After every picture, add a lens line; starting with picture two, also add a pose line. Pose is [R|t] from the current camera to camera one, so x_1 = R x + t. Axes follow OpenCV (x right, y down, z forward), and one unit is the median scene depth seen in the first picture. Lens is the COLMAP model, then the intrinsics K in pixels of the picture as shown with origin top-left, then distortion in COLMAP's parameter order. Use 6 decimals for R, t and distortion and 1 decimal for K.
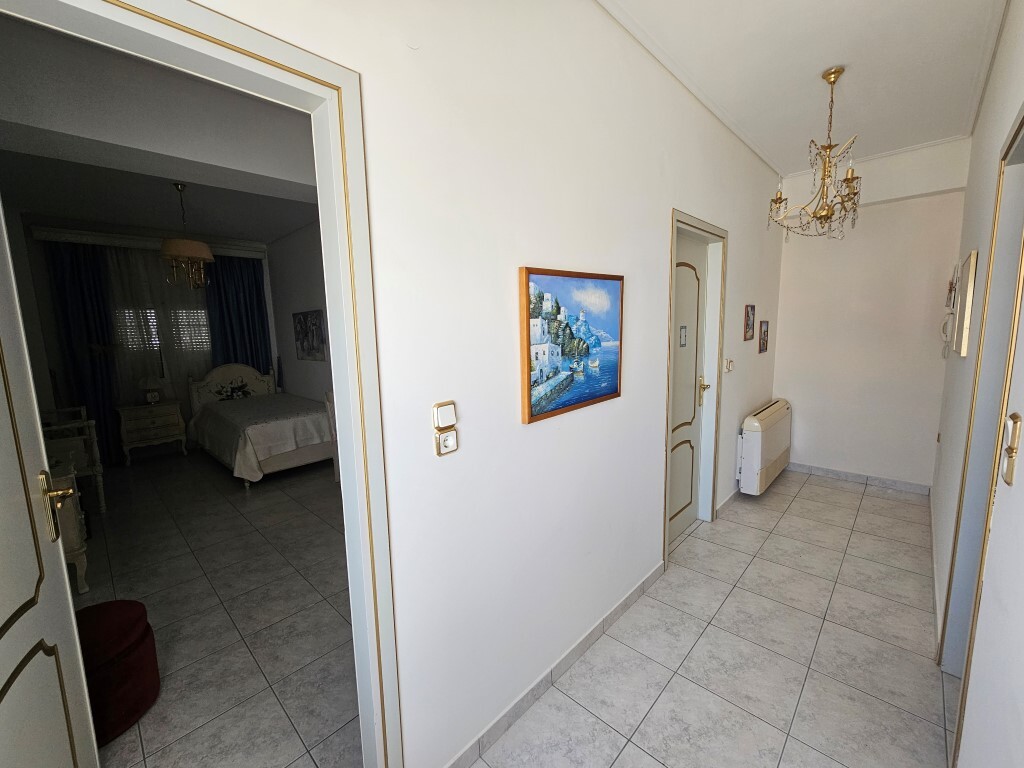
lens RADIAL K [[421.5, 0, 509.0], [0, 421.5, 387.0], [0, 0, 1]] dist [-0.008507, 0.001023]
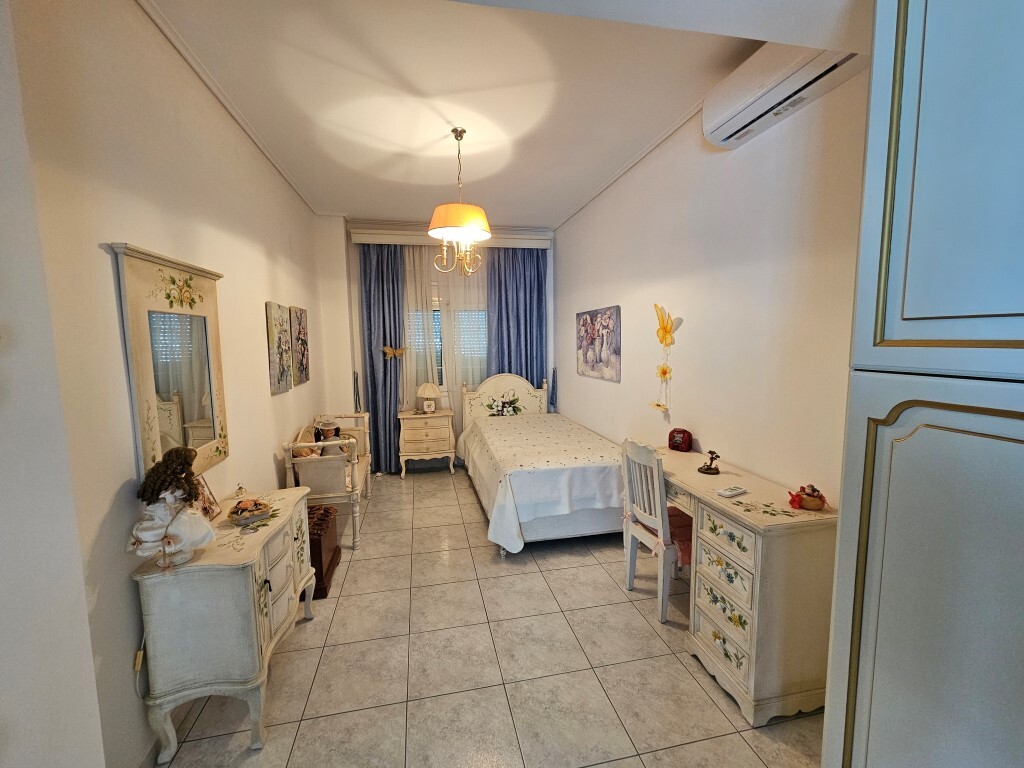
lens RADIAL K [[421.5, 0, 509.0], [0, 421.5, 383.7], [0, 0, 1]] dist [-0.008507, 0.001023]
pose [[0.827569, 0.071780, -0.556755, -0.183190], [-0.087841, 0.996132, -0.002141, -0.035733], [0.554448, 0.050677, 0.830674, 0.305992]]
